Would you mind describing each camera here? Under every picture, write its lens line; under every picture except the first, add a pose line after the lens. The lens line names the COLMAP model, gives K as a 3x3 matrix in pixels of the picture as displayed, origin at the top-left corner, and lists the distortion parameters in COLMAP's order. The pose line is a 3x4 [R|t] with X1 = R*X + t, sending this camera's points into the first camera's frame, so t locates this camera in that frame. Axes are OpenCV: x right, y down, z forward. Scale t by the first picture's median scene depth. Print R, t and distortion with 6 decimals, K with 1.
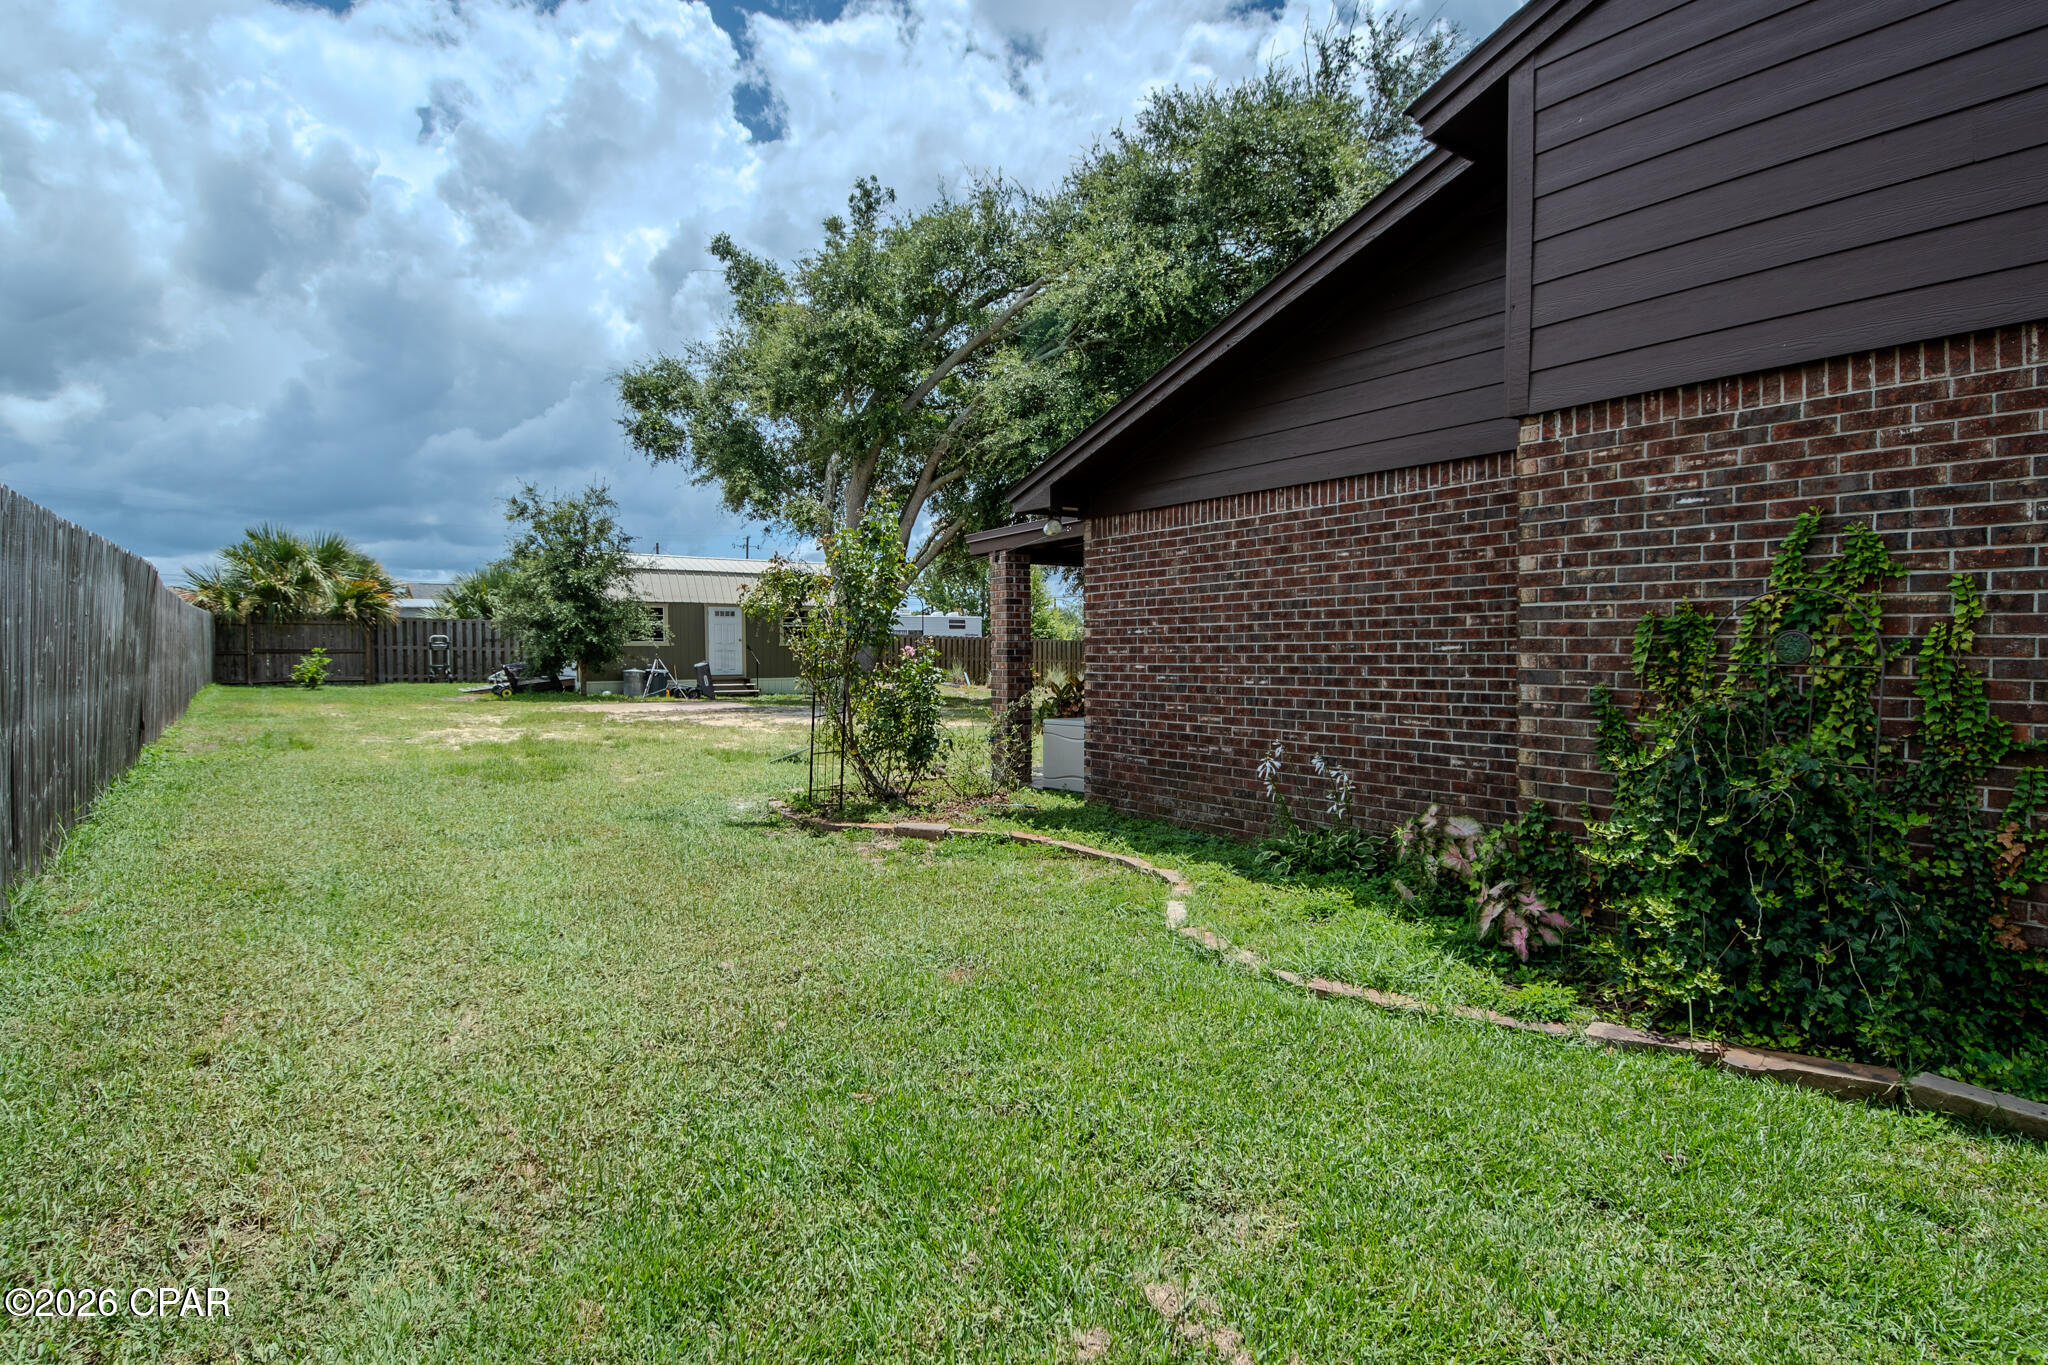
lens RADIAL K [[1080.9, 0, 1028.1], [0, 1080.9, 681.4], [0, 0, 1]] dist [0.017697, -0.013642]
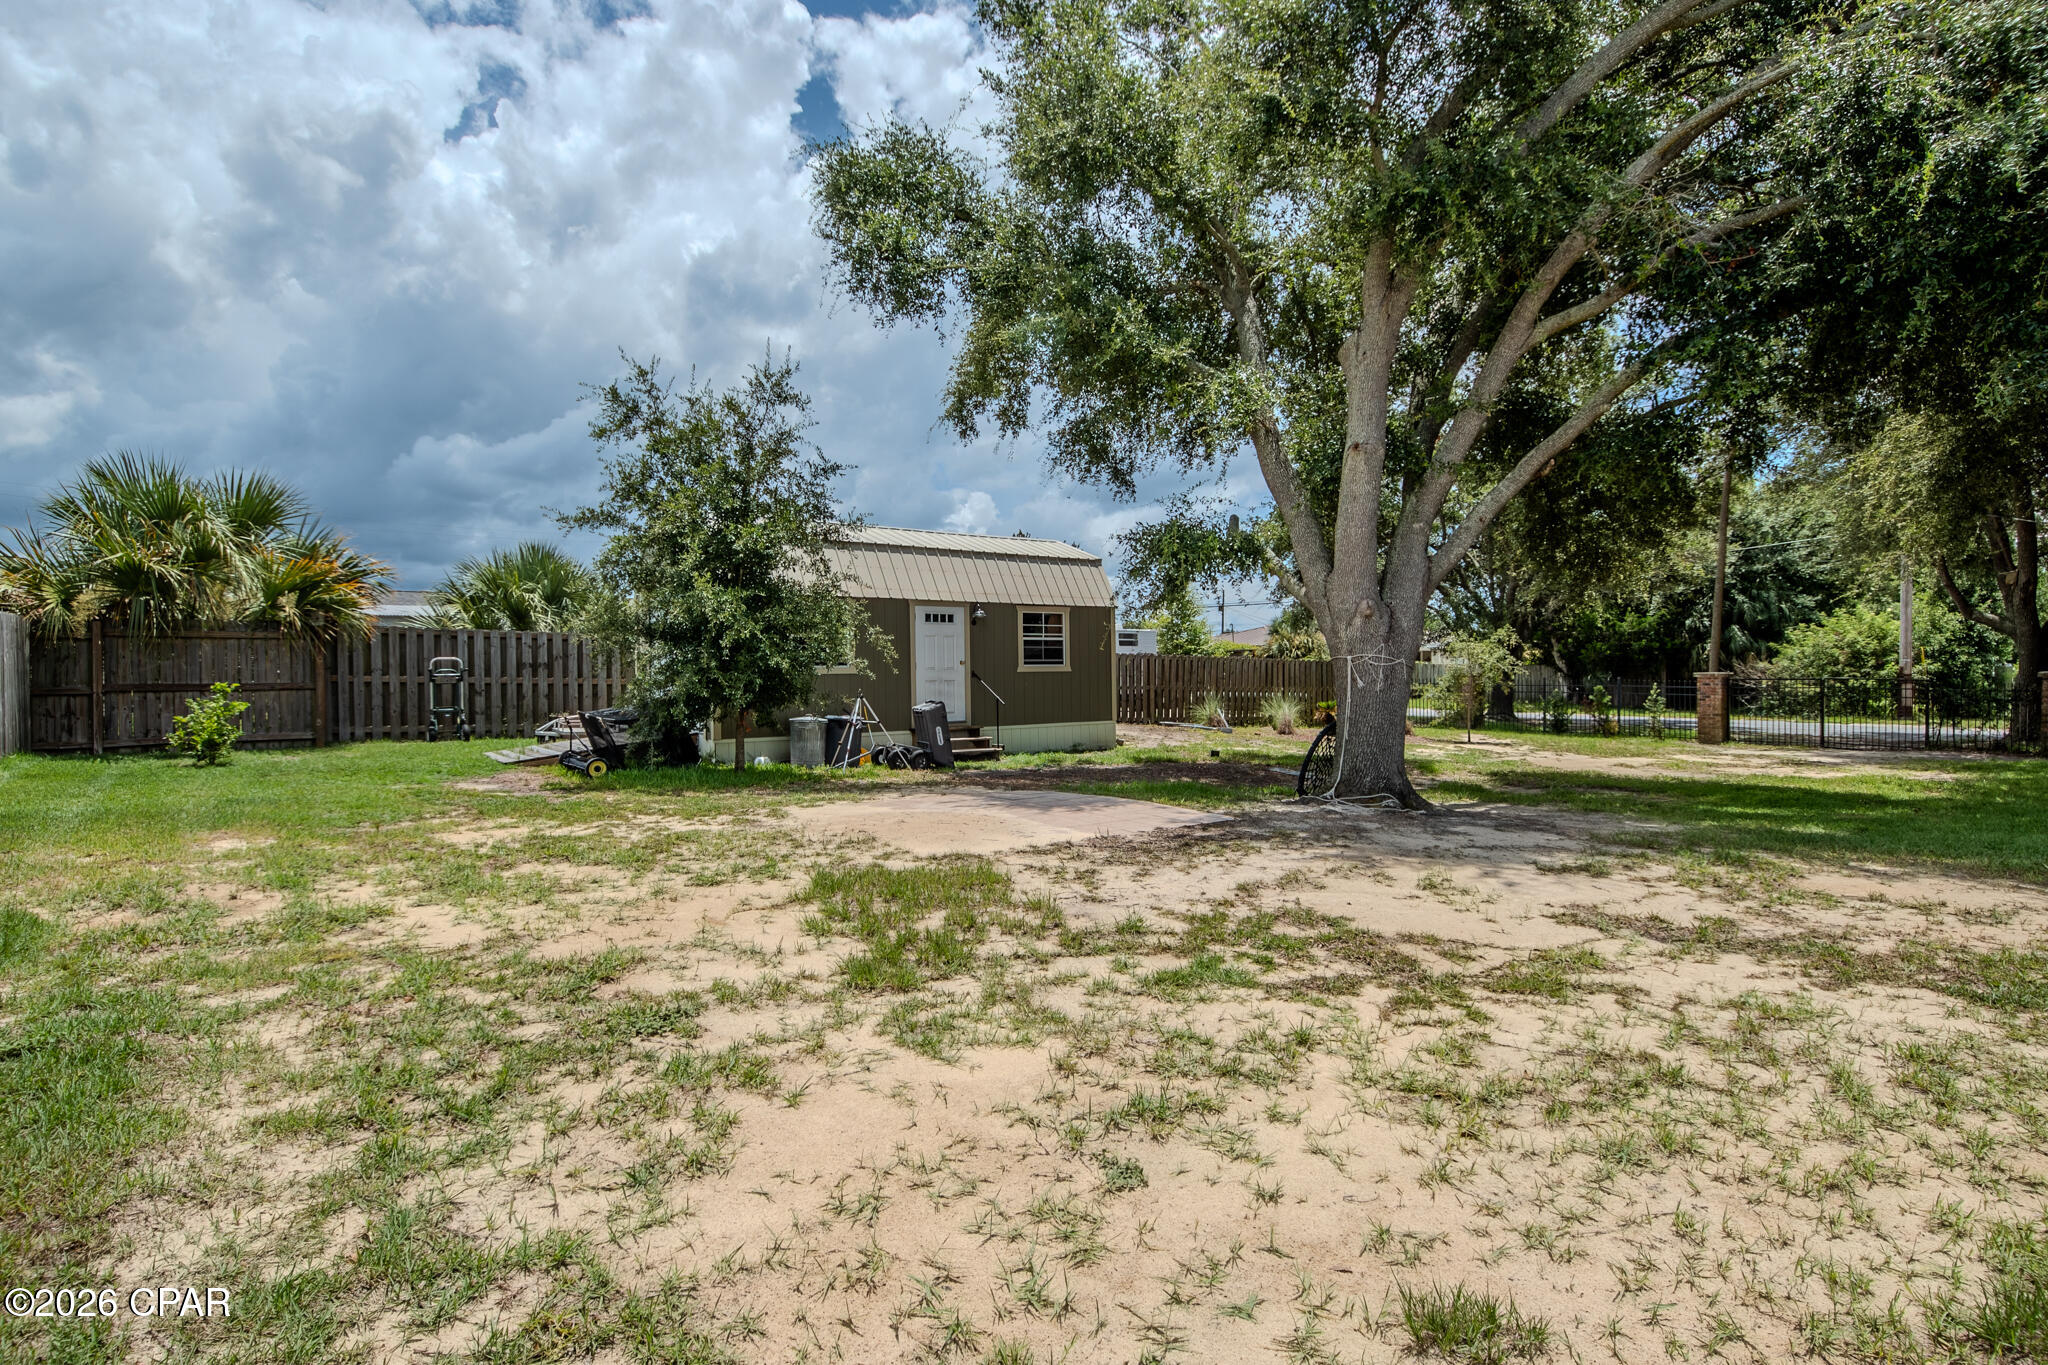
lens RADIAL K [[1080.9, 0, 1016.9], [0, 1080.9, 680.1], [0, 0, 1]] dist [0.017697, -0.013642]
pose [[0.999608, -0.005958, 0.027343, -0.280392], [0.006535, 0.999757, -0.021056, -0.017814], [-0.027211, 0.021226, 0.999404, 0.456731]]
